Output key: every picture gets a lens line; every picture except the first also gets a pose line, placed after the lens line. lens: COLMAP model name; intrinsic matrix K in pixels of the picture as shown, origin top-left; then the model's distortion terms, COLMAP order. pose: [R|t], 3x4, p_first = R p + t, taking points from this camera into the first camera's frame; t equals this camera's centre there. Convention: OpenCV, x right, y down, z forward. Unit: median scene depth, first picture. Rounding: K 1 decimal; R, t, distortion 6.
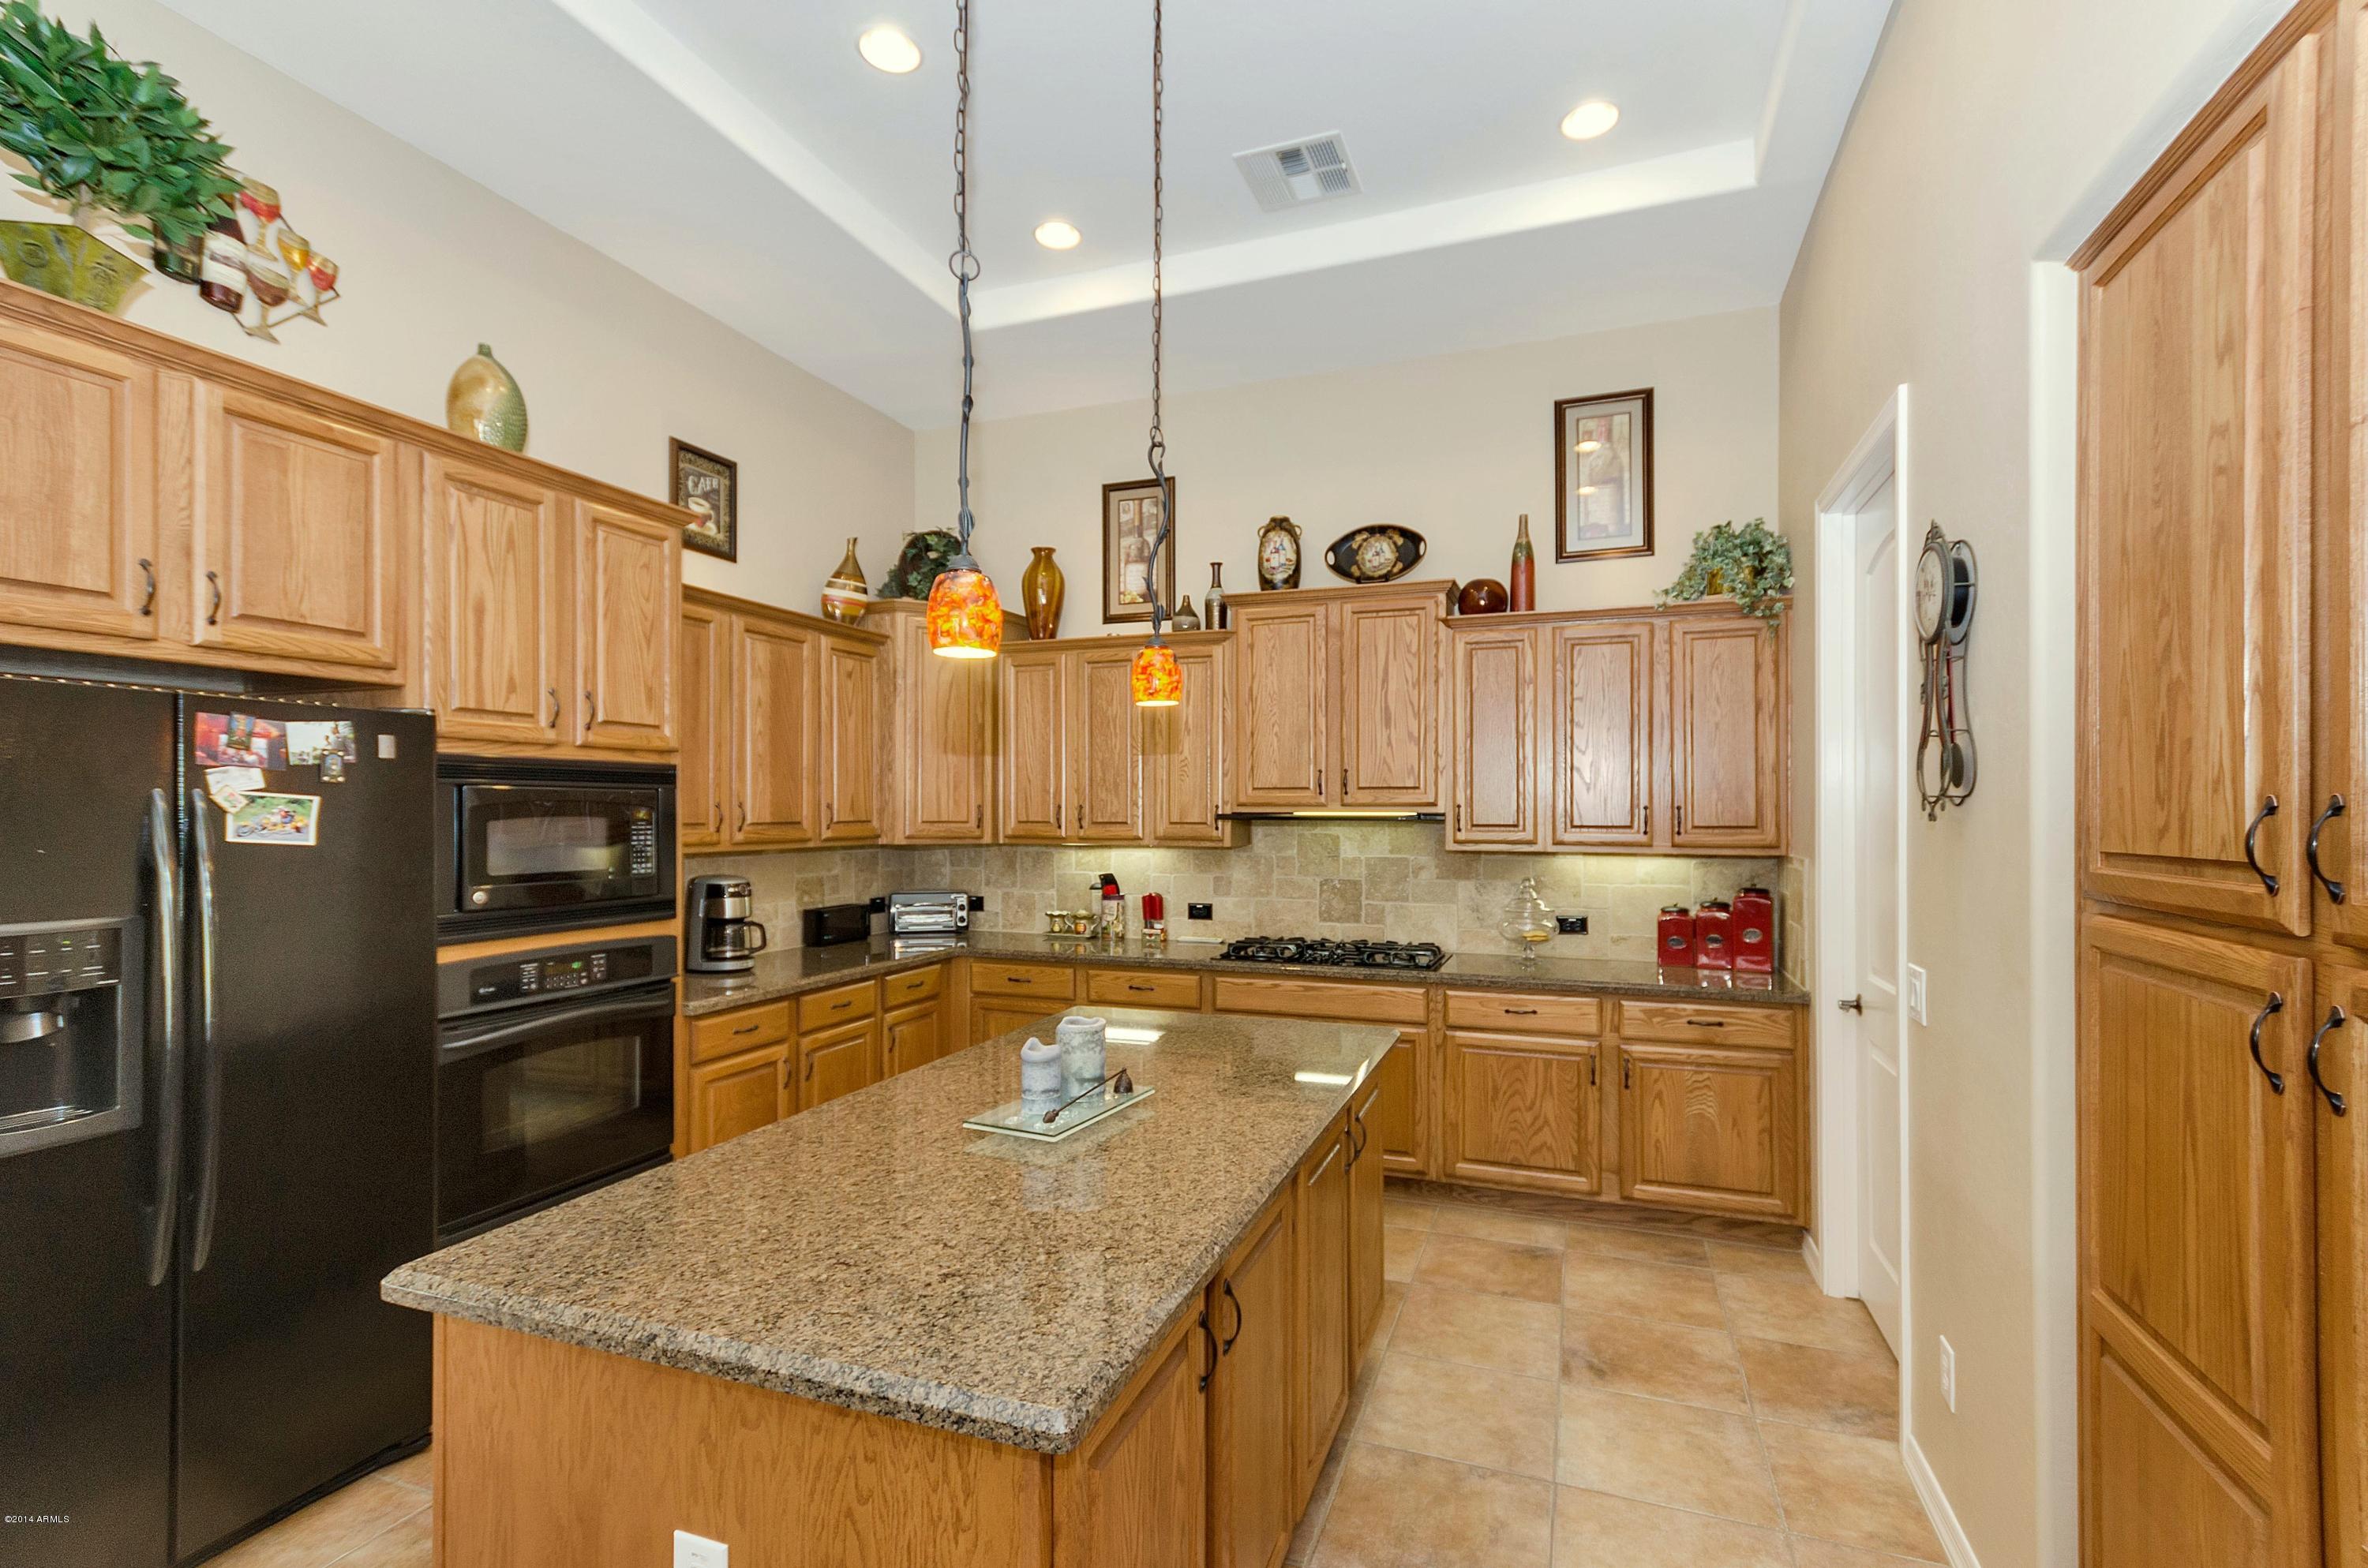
lens RADIAL K [[1060.3, 0, 1175.4], [0, 1060.3, 791.5], [0, 0, 1]] dist [-0.000330, 0.000305]
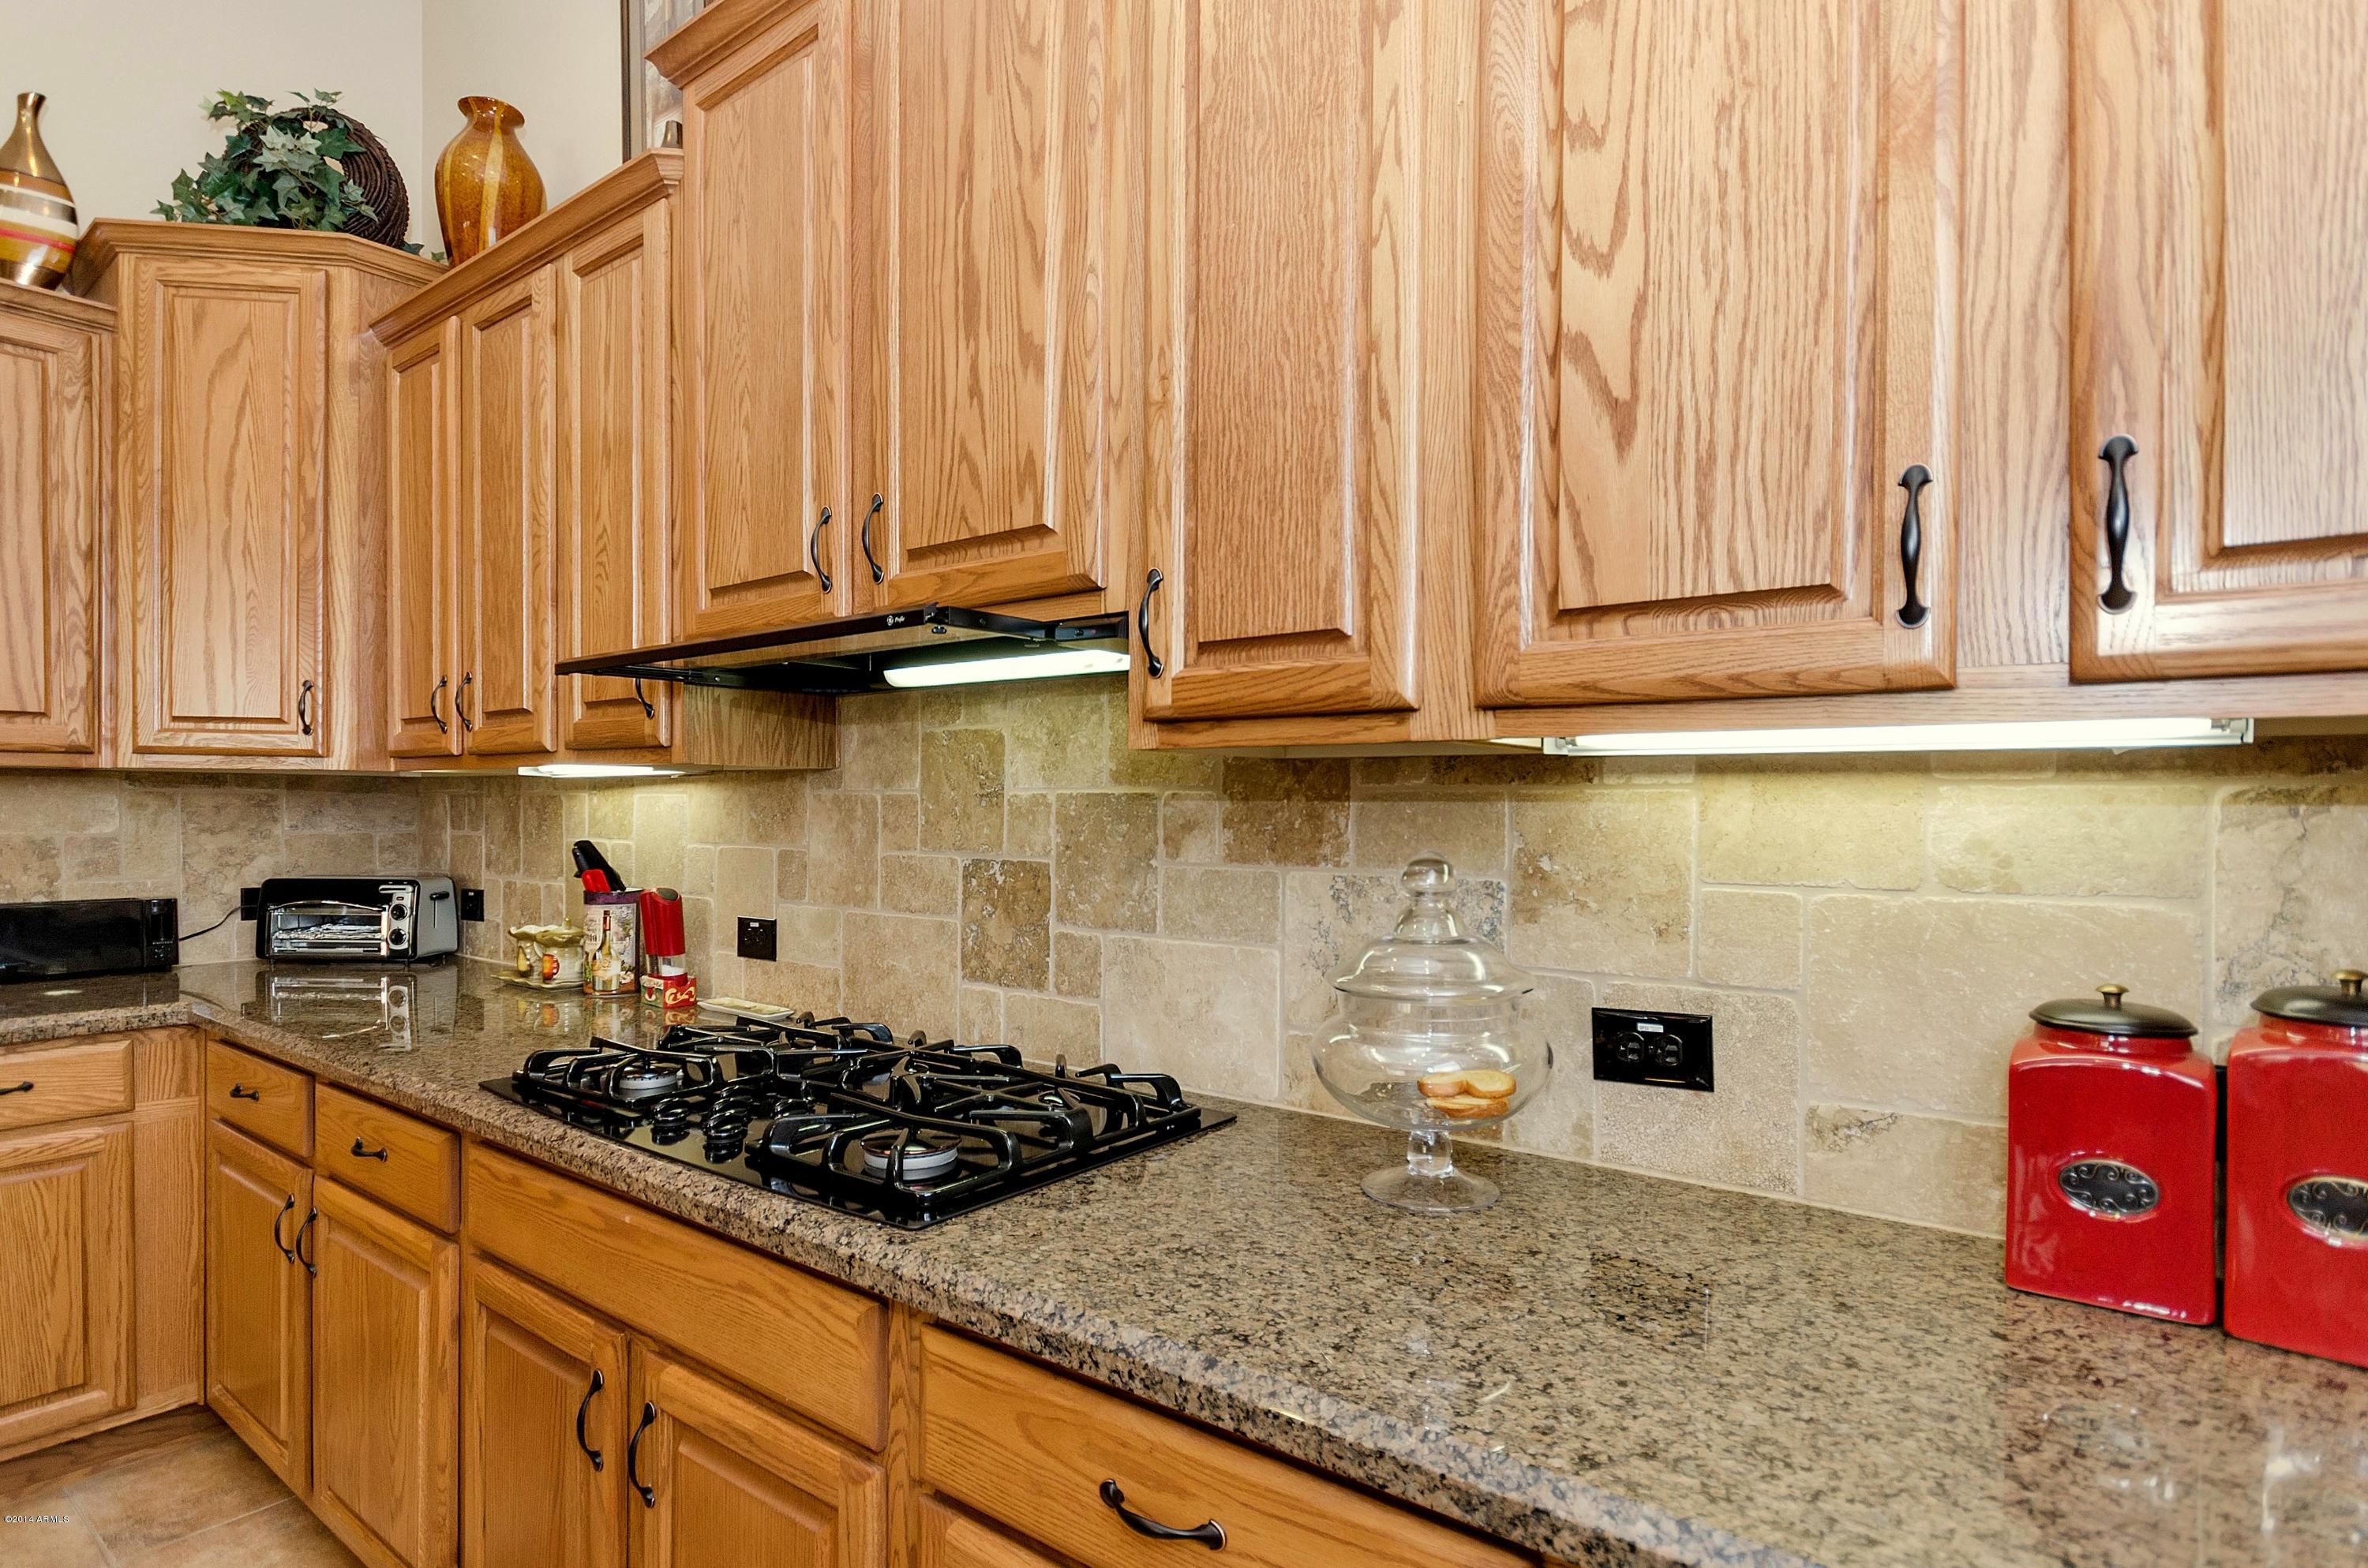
lens RADIAL K [[1206.4, 0, 1182.0], [0, 1206.4, 805.8], [0, 0, 1]] dist [0.003364, 0.000491]
pose [[0.956133, 0.005337, -0.292885, 0.341359], [-0.002075, 0.999932, 0.011446, 0.063223], [0.292926, -0.010336, 0.956079, 0.671664]]
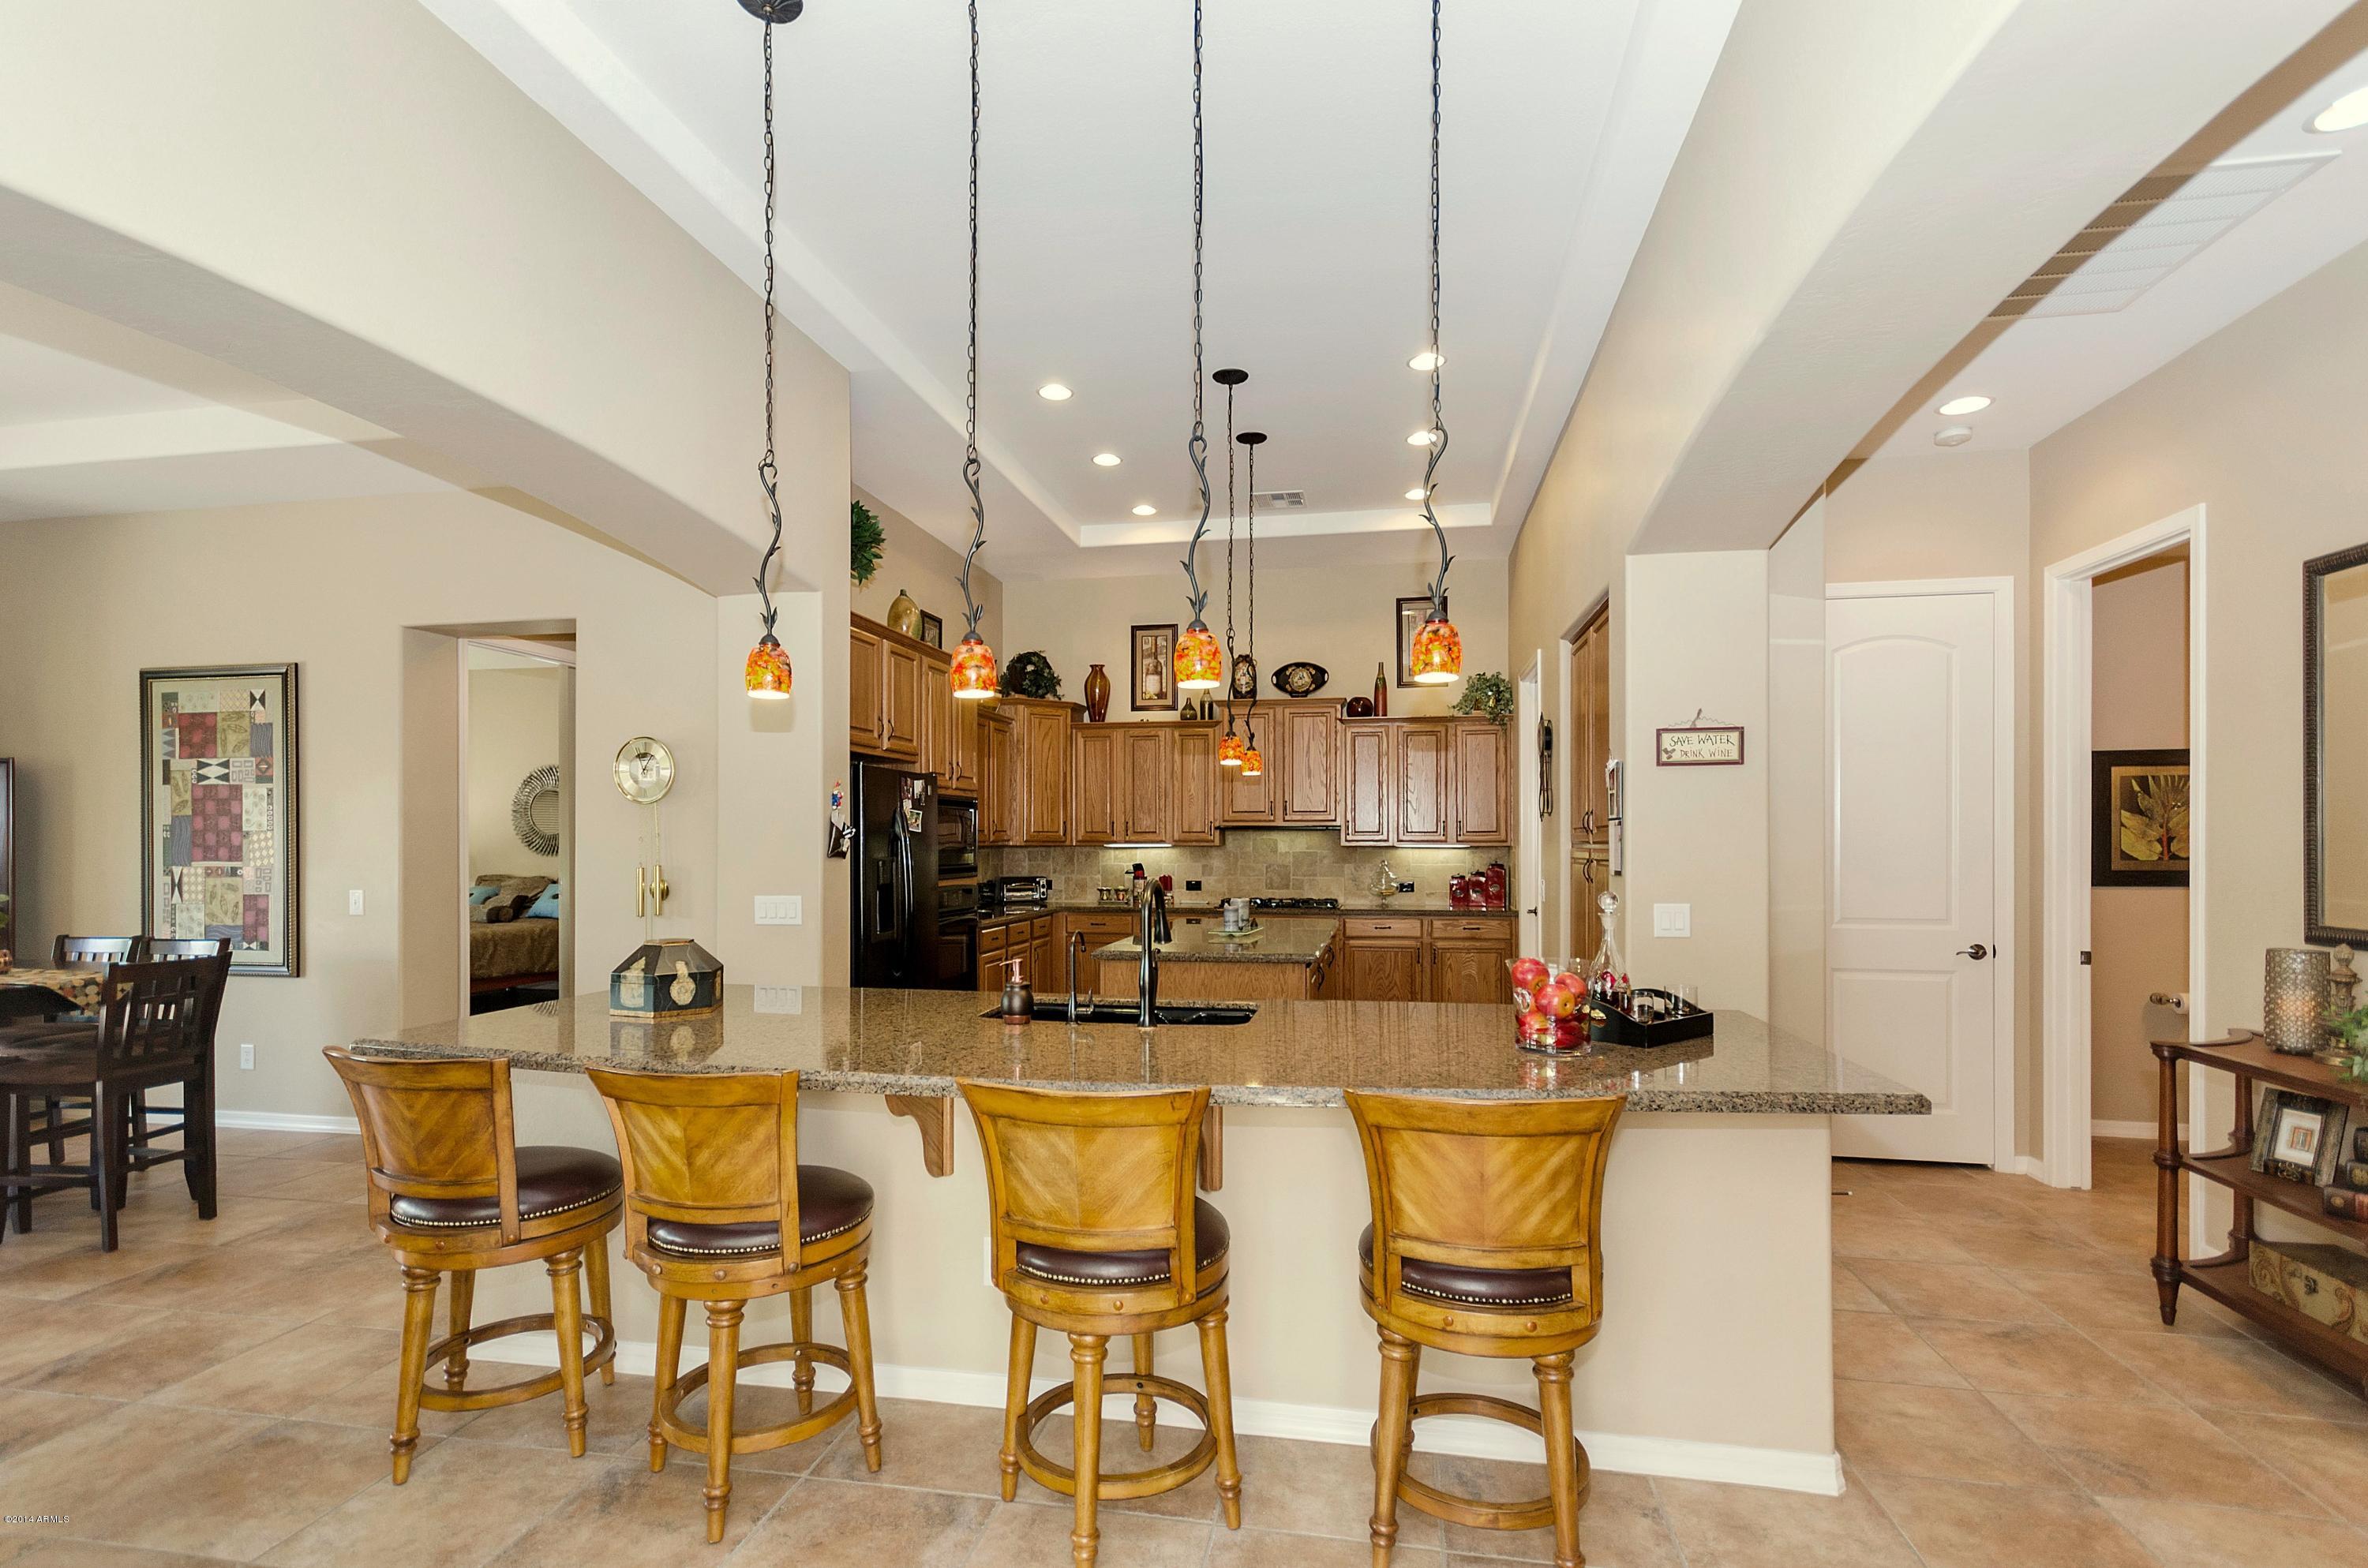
lens RADIAL K [[1073.3, 0, 1199.2], [0, 1073.3, 818.1], [0, 0, 1]] dist [-0.000910, 0.001389]
pose [[0.981899, 0.001163, 0.189403, -0.316836], [-0.000738, 0.999997, -0.002314, 0.011668], [-0.189405, 0.002132, 0.981897, -0.727319]]
